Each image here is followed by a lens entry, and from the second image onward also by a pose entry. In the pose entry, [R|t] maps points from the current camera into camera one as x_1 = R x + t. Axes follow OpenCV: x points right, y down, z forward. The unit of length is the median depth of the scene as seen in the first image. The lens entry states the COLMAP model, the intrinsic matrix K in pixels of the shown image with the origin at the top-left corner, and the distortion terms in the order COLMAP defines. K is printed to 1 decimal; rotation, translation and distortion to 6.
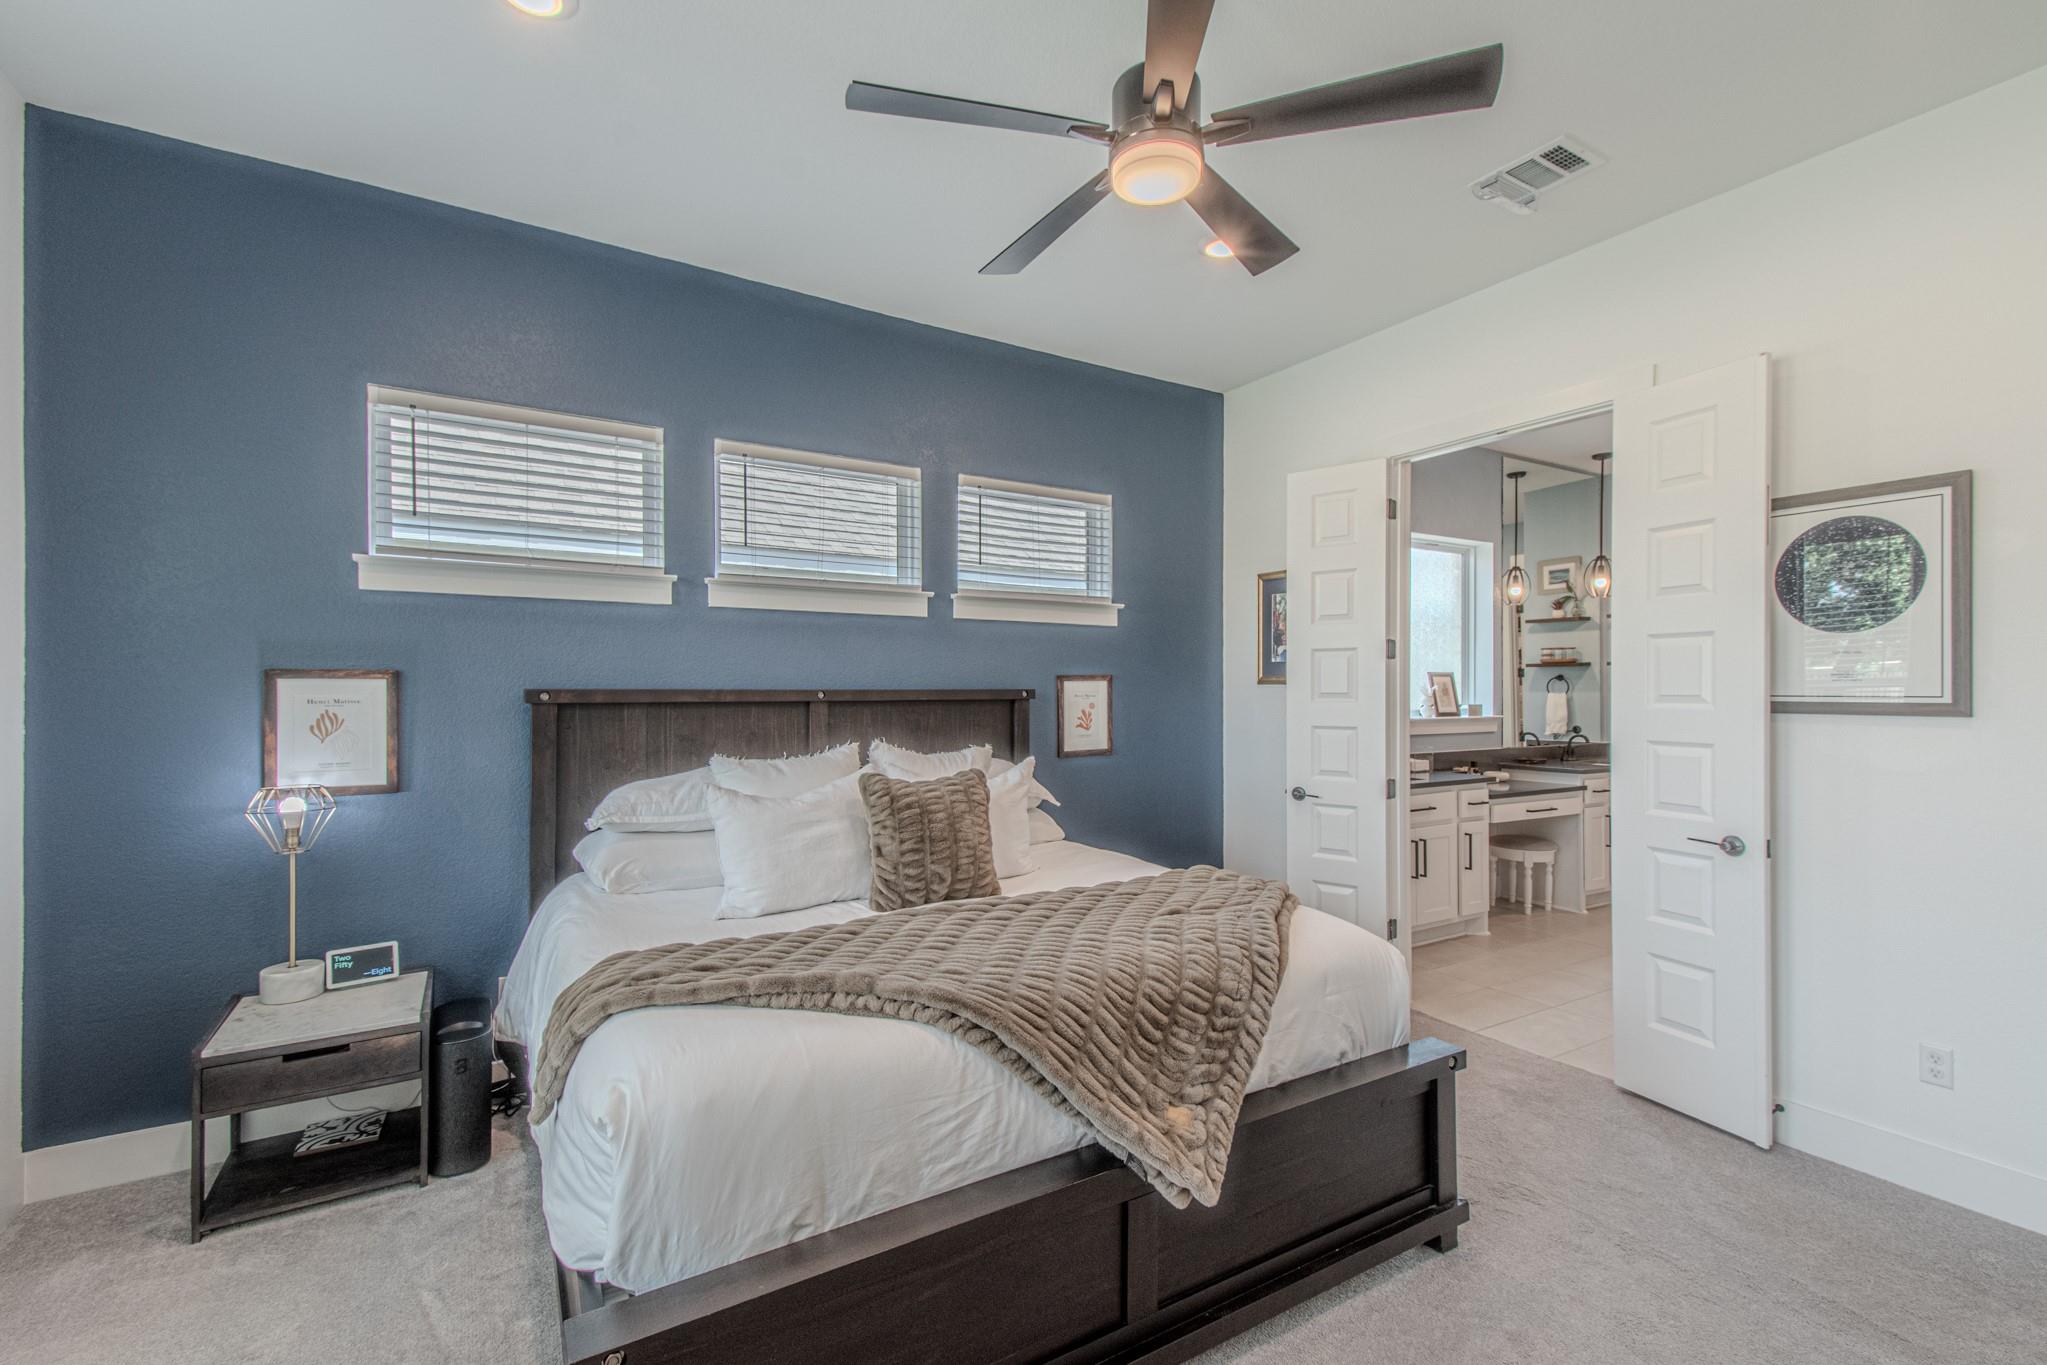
lens RADIAL K [[917.0, 0, 1033.5], [0, 917.0, 686.7], [0, 0, 1]] dist [0.016726, -0.008054]
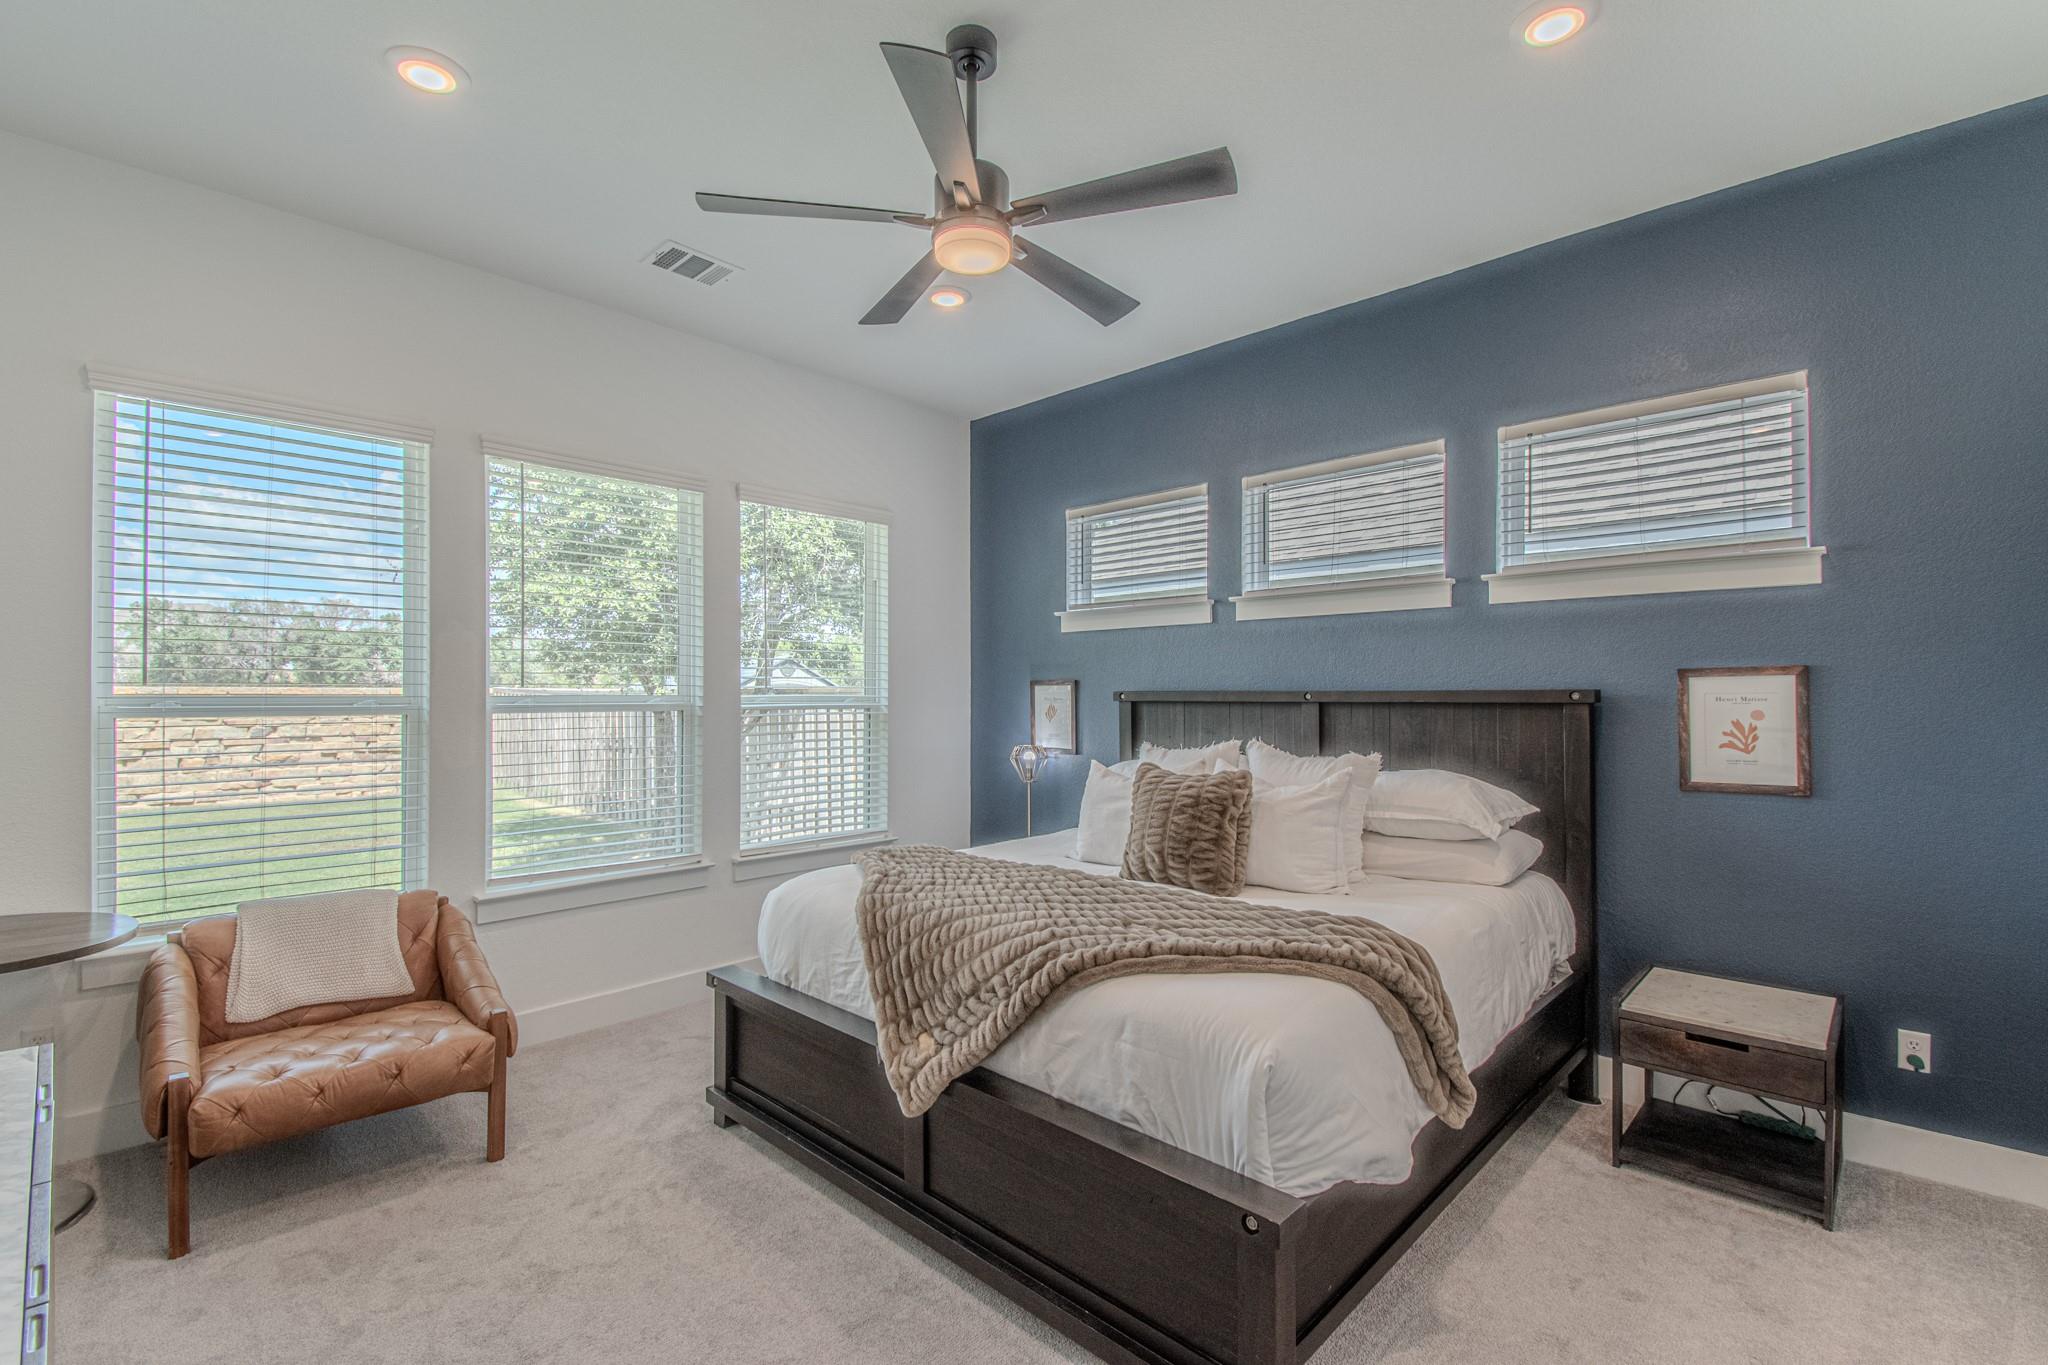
lens RADIAL K [[917.5, 0, 1038.9], [0, 917.5, 688.7], [0, 0, 1]] dist [0.016726, -0.008054]
pose [[0.212444, -0.003347, -0.977168, 0.583191], [0.006083, 0.999979, -0.002102, 0.000932], [0.977154, -0.005498, 0.212460, 0.381852]]
